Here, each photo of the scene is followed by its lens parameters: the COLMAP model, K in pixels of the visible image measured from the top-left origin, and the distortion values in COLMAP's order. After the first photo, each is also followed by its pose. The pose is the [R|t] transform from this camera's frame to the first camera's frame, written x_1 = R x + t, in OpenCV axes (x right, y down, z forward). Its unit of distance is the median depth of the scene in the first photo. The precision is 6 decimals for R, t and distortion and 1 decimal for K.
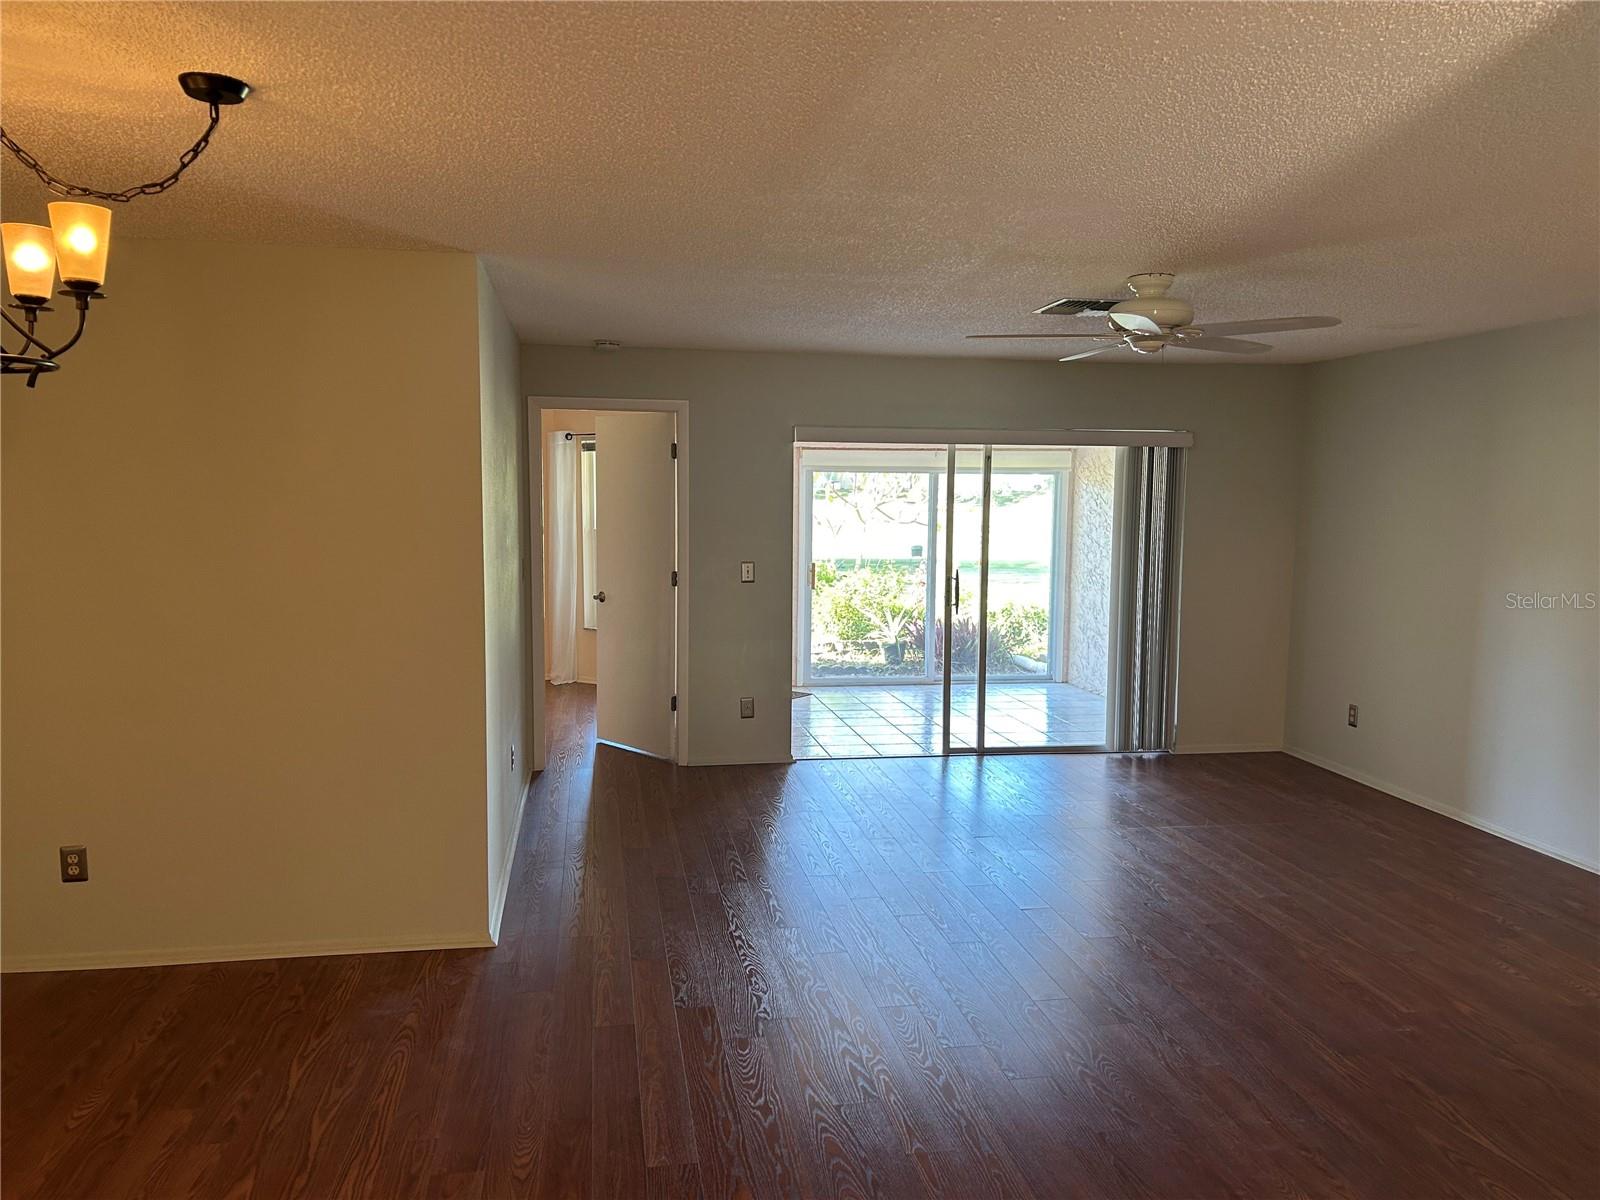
lens RADIAL K [[1217.1, 0, 806.0], [0, 1217.1, 620.7], [0, 0, 1]] dist [0.070976, -0.080949]
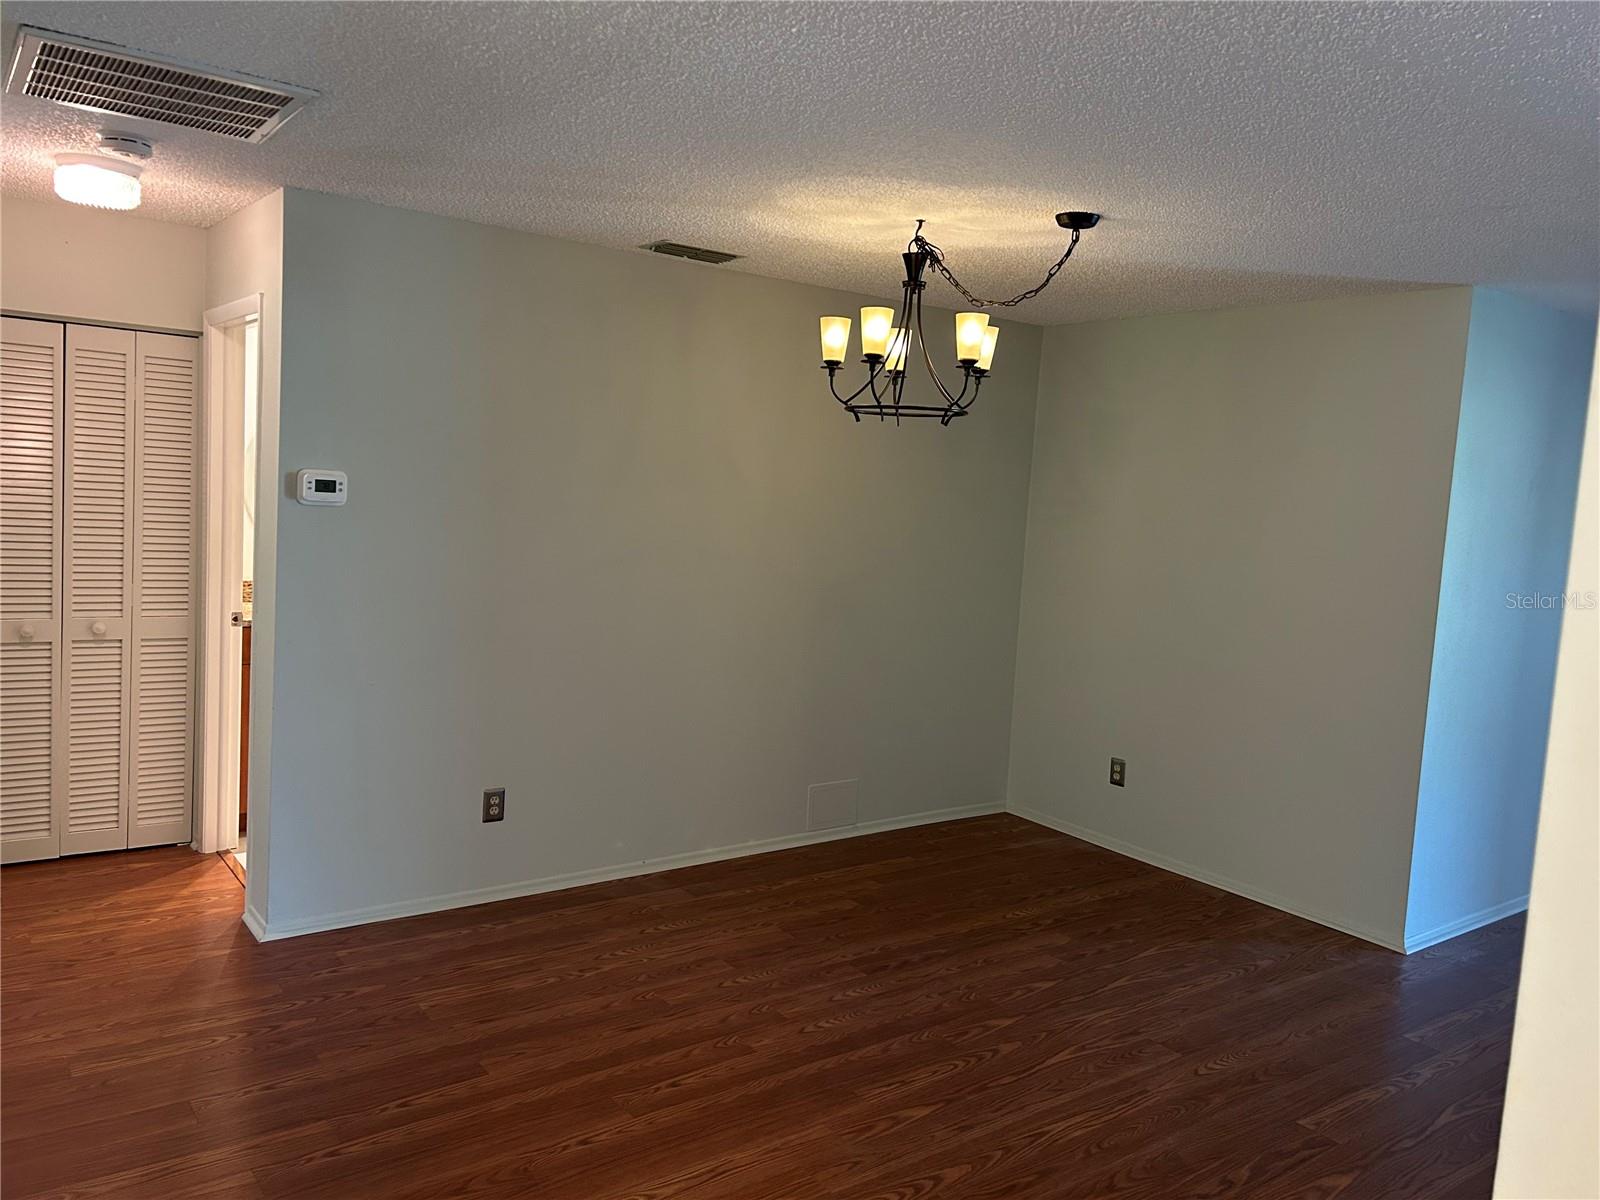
lens RADIAL K [[1217.1, 0, 806.0], [0, 1217.1, 620.7], [0, 0, 1]] dist [0.070976, -0.080949]
pose [[0.449773, 0.119060, -0.885172, 0.583567], [-0.156521, 0.986245, 0.053123, 0.016760], [0.879321, 0.114655, 0.462221, 0.061666]]
